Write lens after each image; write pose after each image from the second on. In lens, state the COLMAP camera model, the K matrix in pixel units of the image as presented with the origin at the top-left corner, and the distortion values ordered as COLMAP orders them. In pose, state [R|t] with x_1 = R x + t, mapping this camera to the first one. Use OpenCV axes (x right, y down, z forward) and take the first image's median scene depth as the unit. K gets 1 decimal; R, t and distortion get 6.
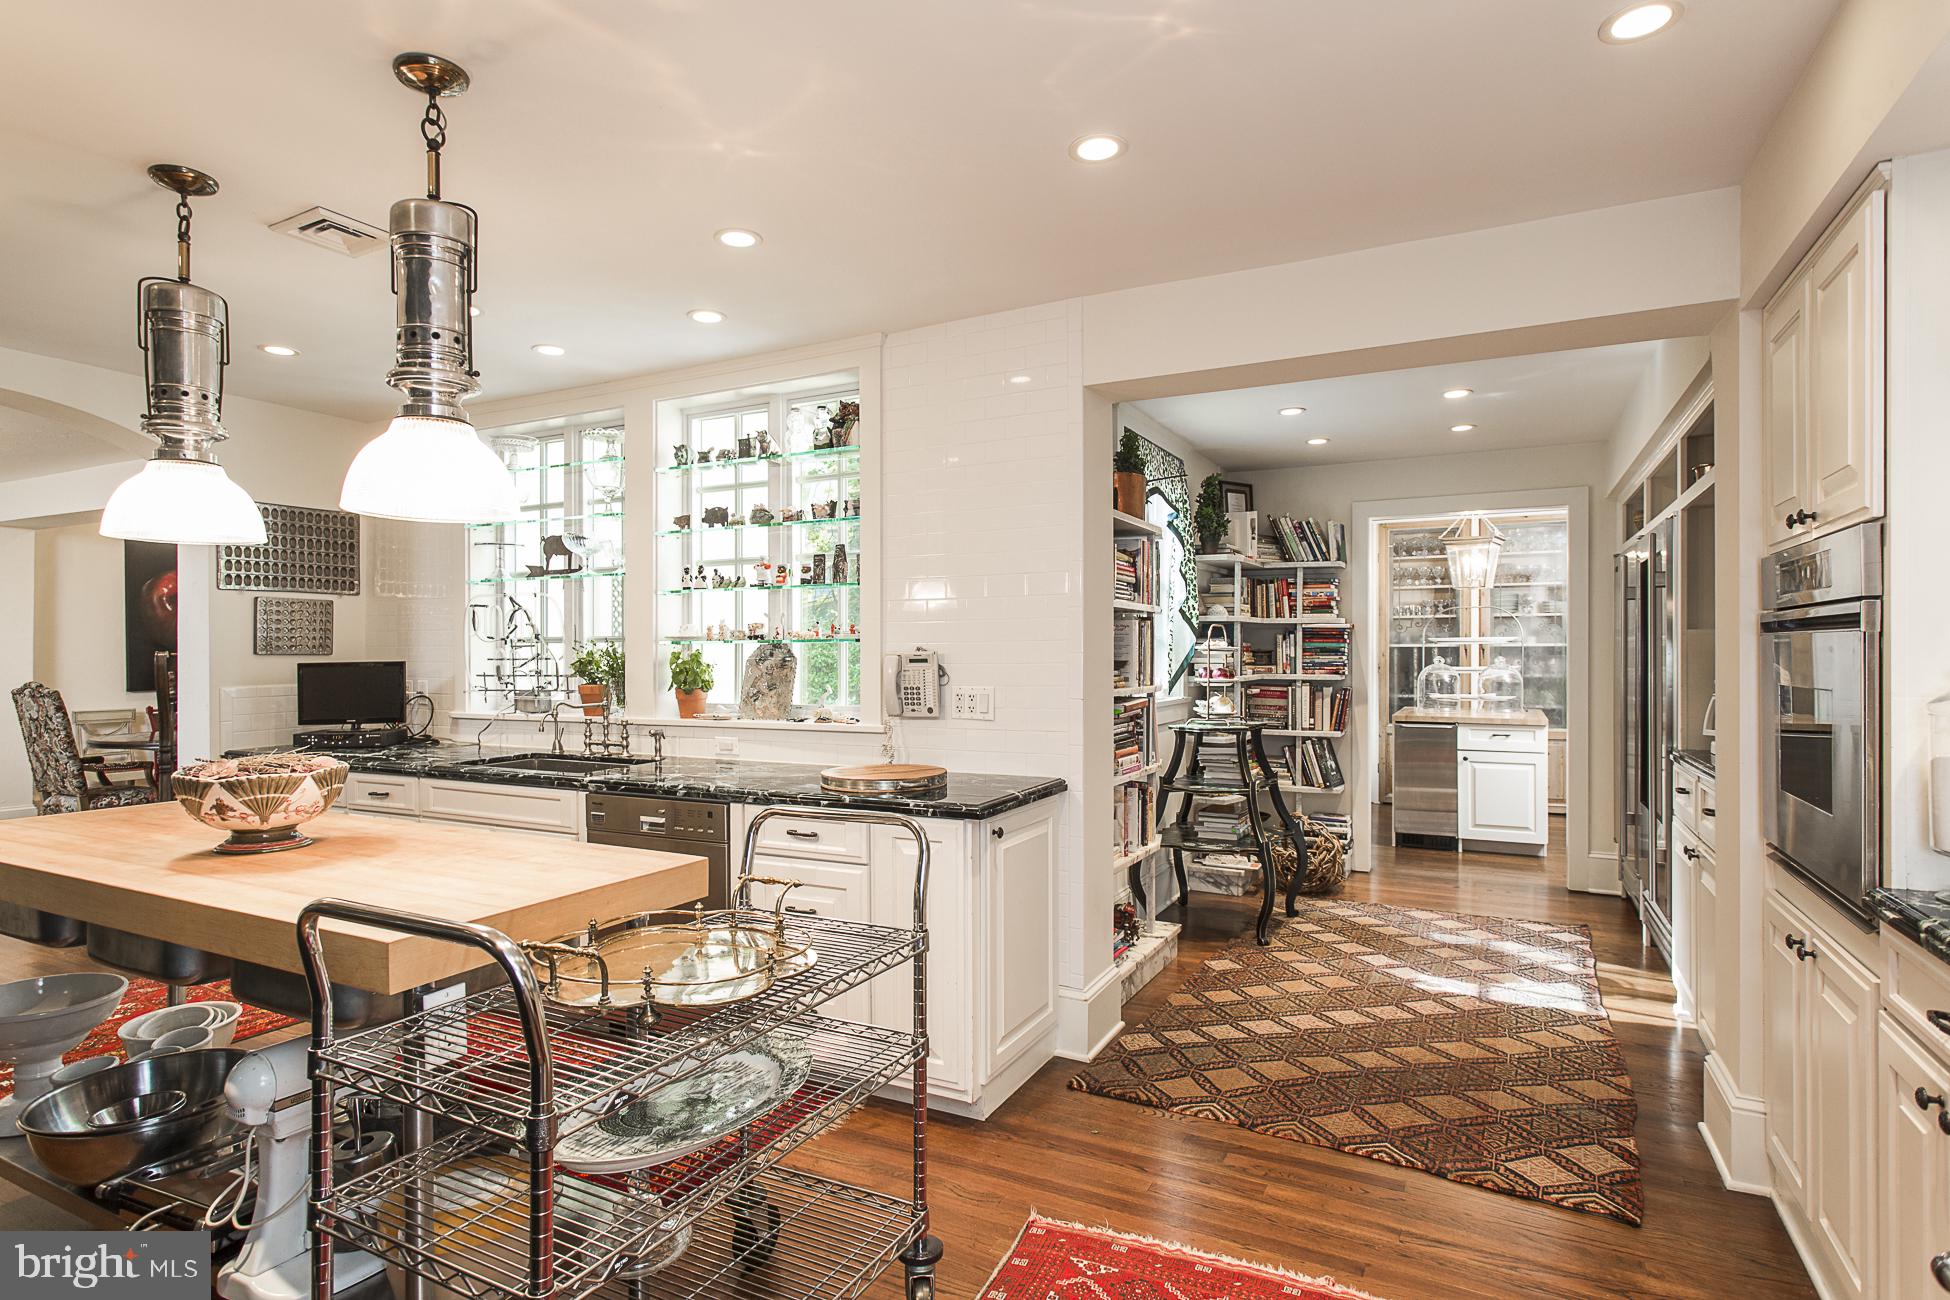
lens RADIAL K [[992.2, 0, 955.4], [0, 992.2, 656.7], [0, 0, 1]] dist [0.005405, 0.001146]
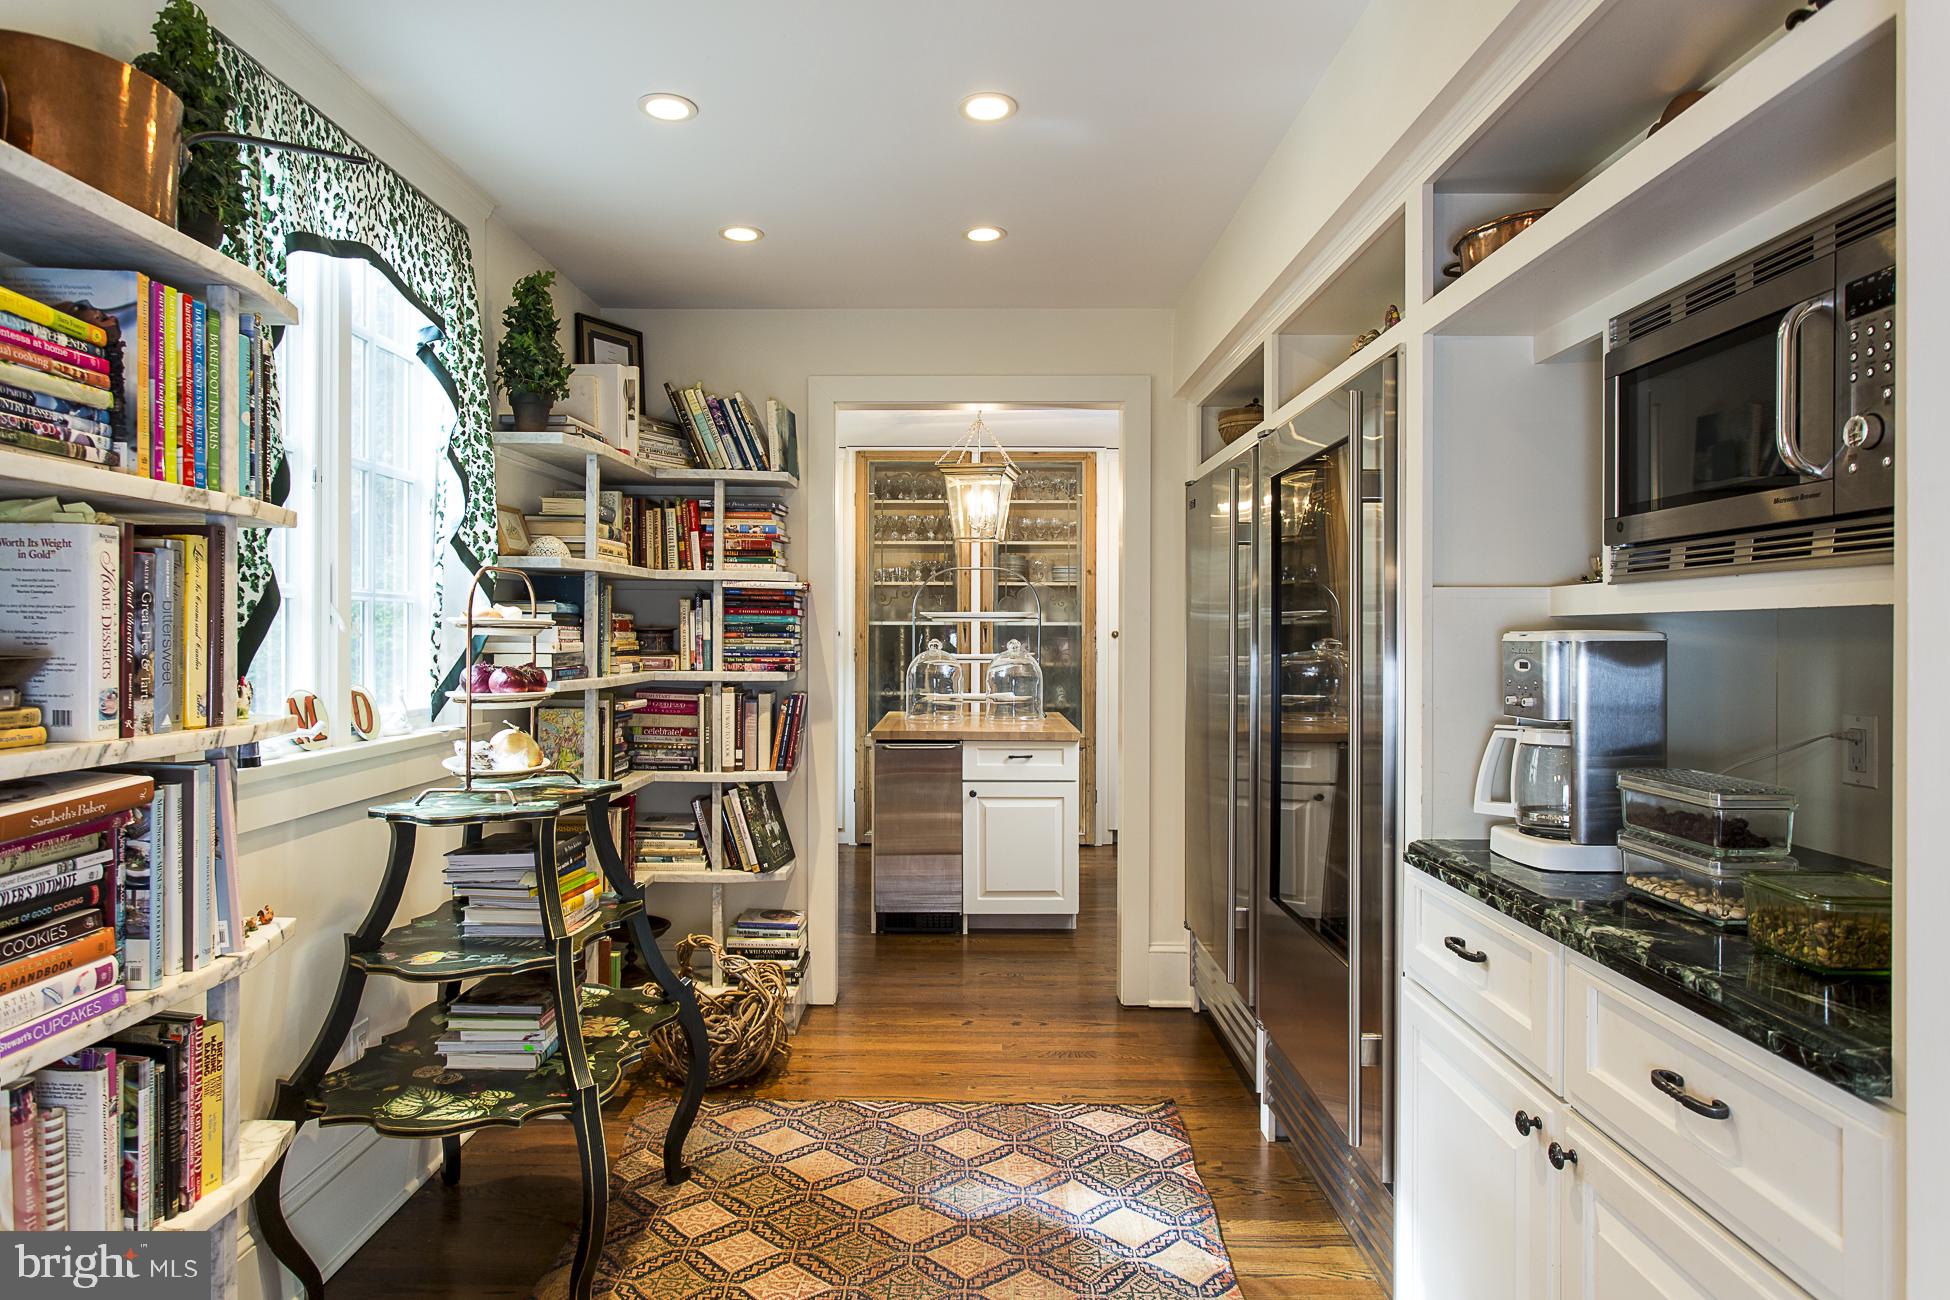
lens RADIAL K [[1182.9, 0, 971.4], [0, 1182.9, 644.0], [0, 0, 1]] dist [-0.004958, -0.000653]
pose [[0.879624, -0.001181, 0.475668, 0.155032], [-0.001680, 0.999983, 0.005589, -0.001669], [-0.475667, -0.005715, 0.879607, 0.346231]]
